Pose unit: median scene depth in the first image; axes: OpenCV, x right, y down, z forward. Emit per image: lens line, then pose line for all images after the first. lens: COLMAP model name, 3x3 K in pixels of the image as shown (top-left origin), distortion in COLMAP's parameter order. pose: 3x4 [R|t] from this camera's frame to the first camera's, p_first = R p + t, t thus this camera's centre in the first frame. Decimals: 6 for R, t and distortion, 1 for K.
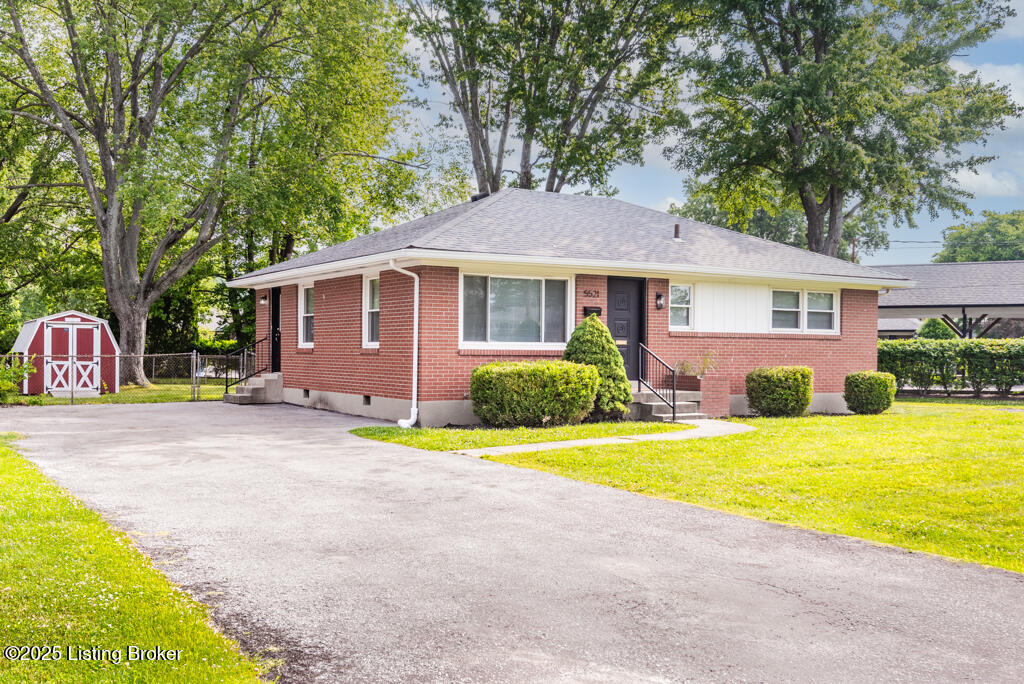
lens RADIAL K [[1065.3, 0, 512.0], [0, 1065.3, 343.2], [0, 0, 1]] dist [-0.003647, 0.000000]
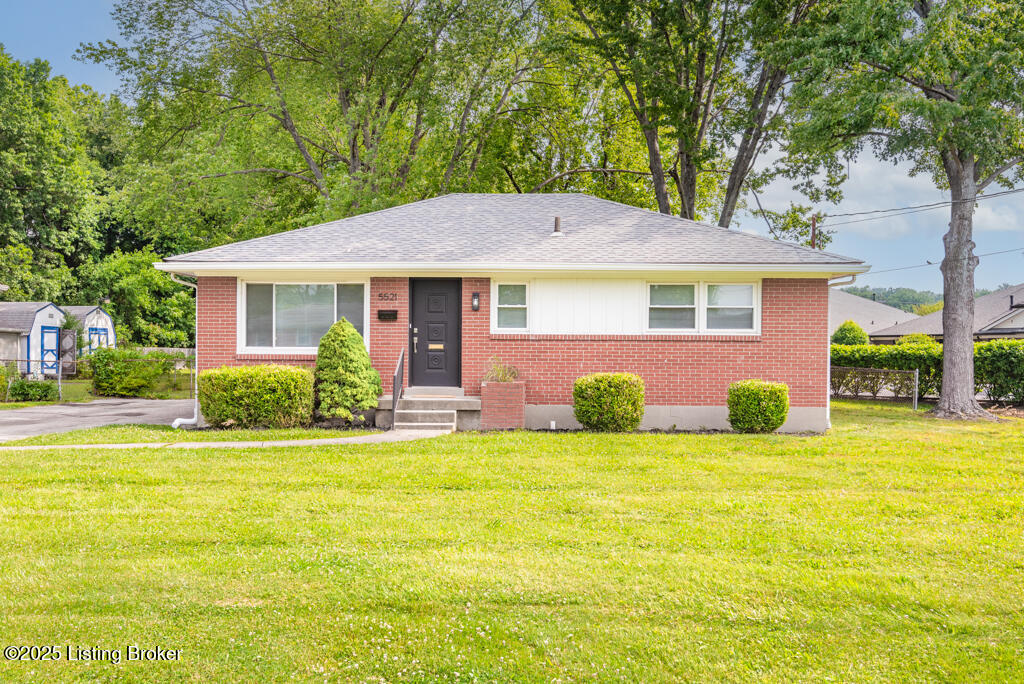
lens RADIAL K [[924.2, 0, 512.1], [0, 924.2, 343.3], [0, 0, 1]] dist [-0.006670, -0.001143]
pose [[0.830815, -0.010925, -0.556441, 0.612385], [0.005456, 0.999919, -0.011485, 0.006242], [0.556521, 0.006506, 0.830808, 0.346391]]
